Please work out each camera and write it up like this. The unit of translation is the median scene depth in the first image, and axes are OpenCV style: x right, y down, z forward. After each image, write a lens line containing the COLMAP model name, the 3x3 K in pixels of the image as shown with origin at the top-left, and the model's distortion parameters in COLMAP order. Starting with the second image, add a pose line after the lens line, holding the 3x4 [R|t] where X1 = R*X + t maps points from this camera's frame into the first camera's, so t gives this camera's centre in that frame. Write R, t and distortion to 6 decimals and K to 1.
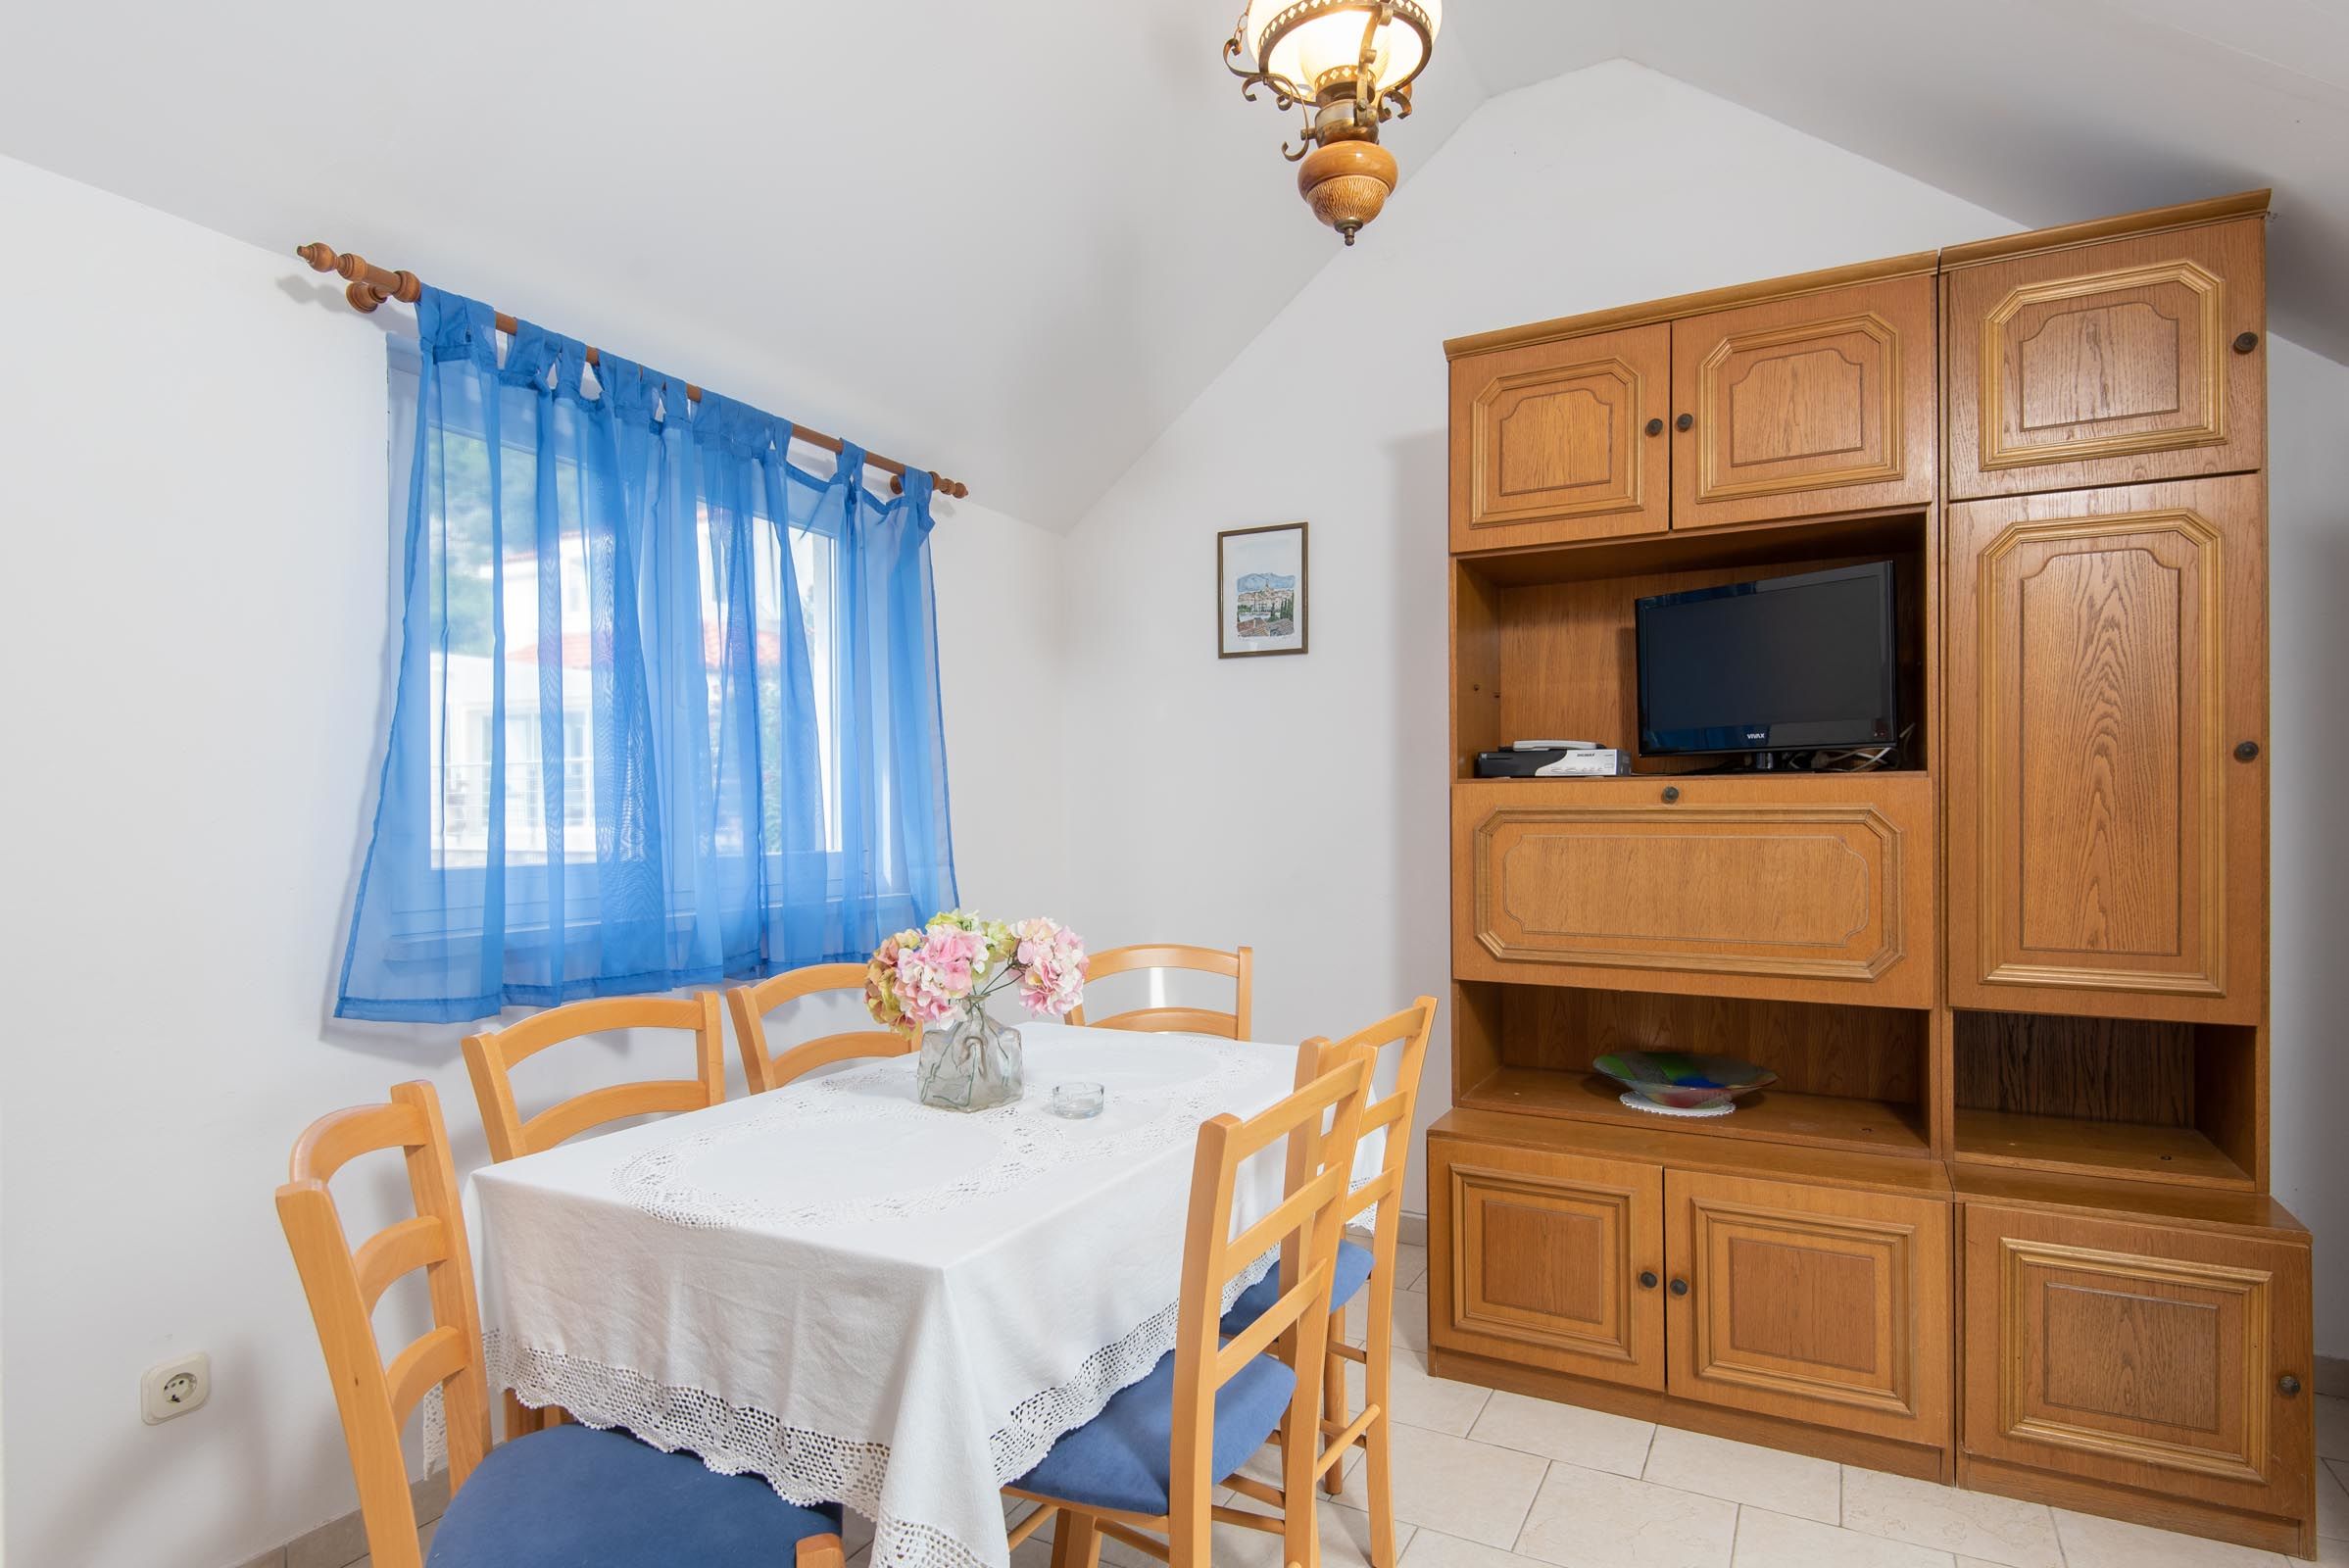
lens RADIAL K [[1178.5, 0, 1234.6], [0, 1178.5, 817.0], [0, 0, 1]] dist [0.014805, -0.001676]
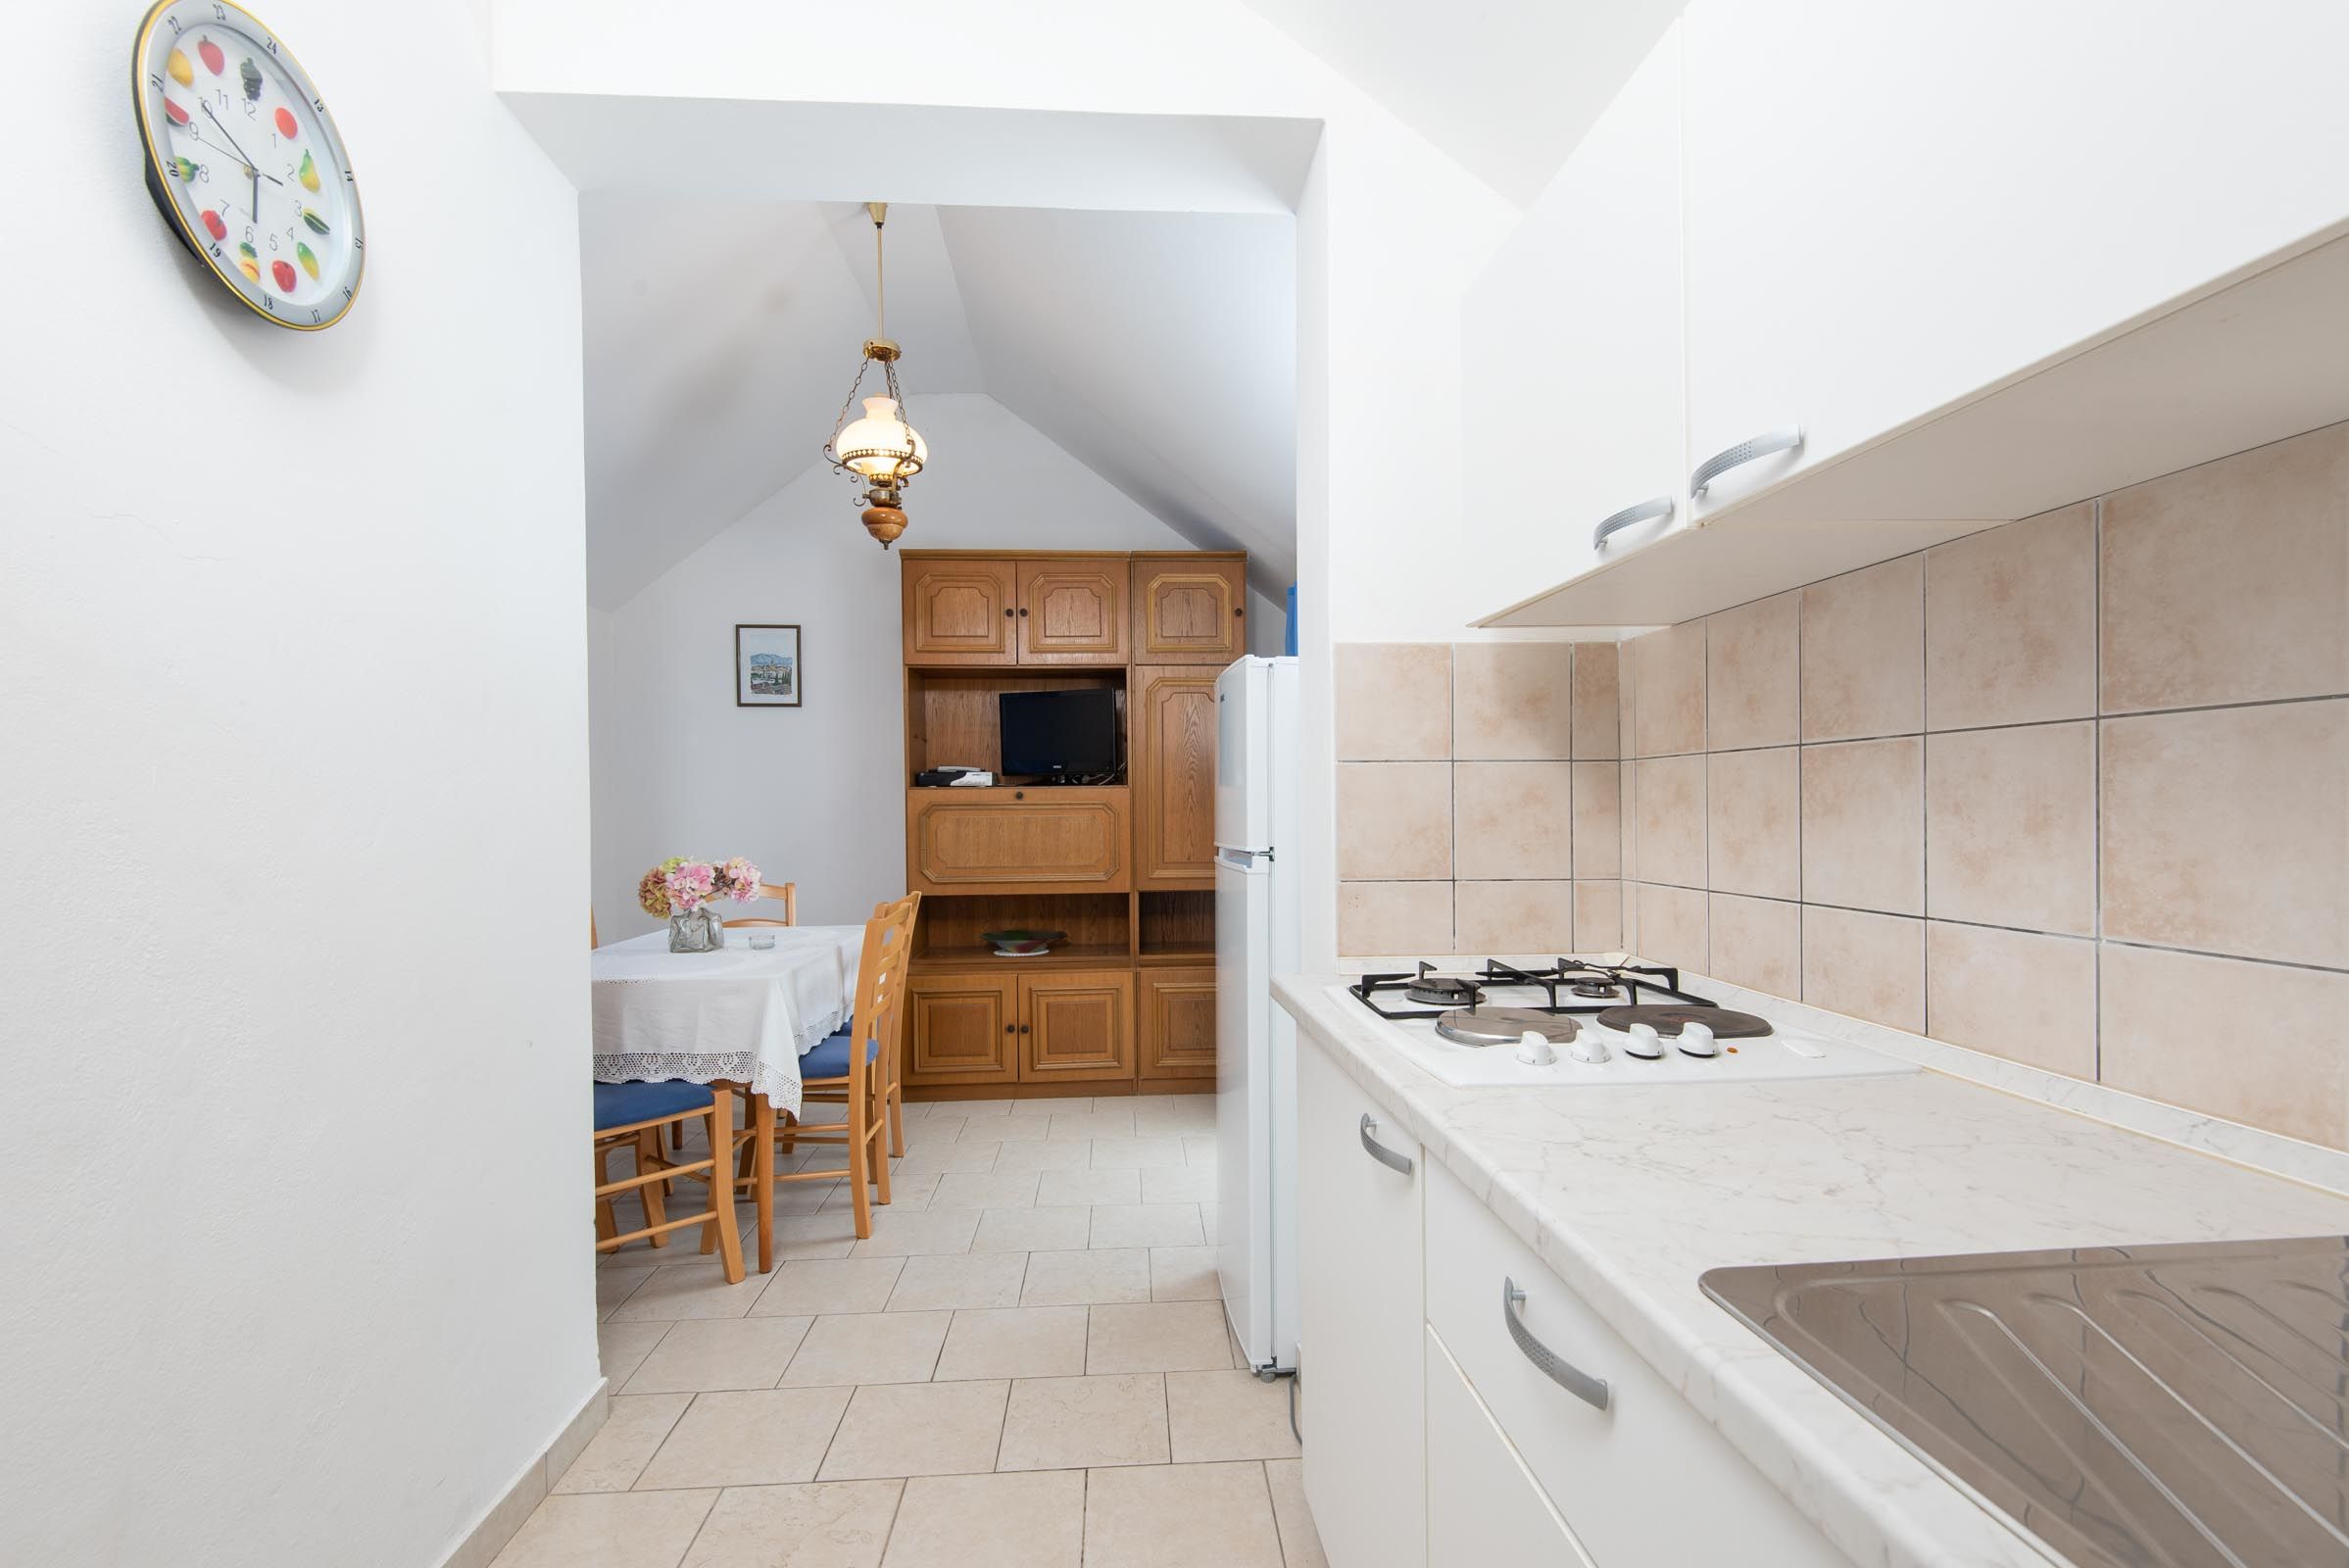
lens RADIAL K [[1094.9, 0, 1179.1], [0, 1094.9, 802.5], [0, 0, 1]] dist [0.003791, -0.002438]
pose [[0.867061, -0.003935, 0.498187, -0.348981], [0.007514, 0.999958, -0.005179, 0.004687], [-0.498146, 0.008234, 0.867054, -0.813951]]
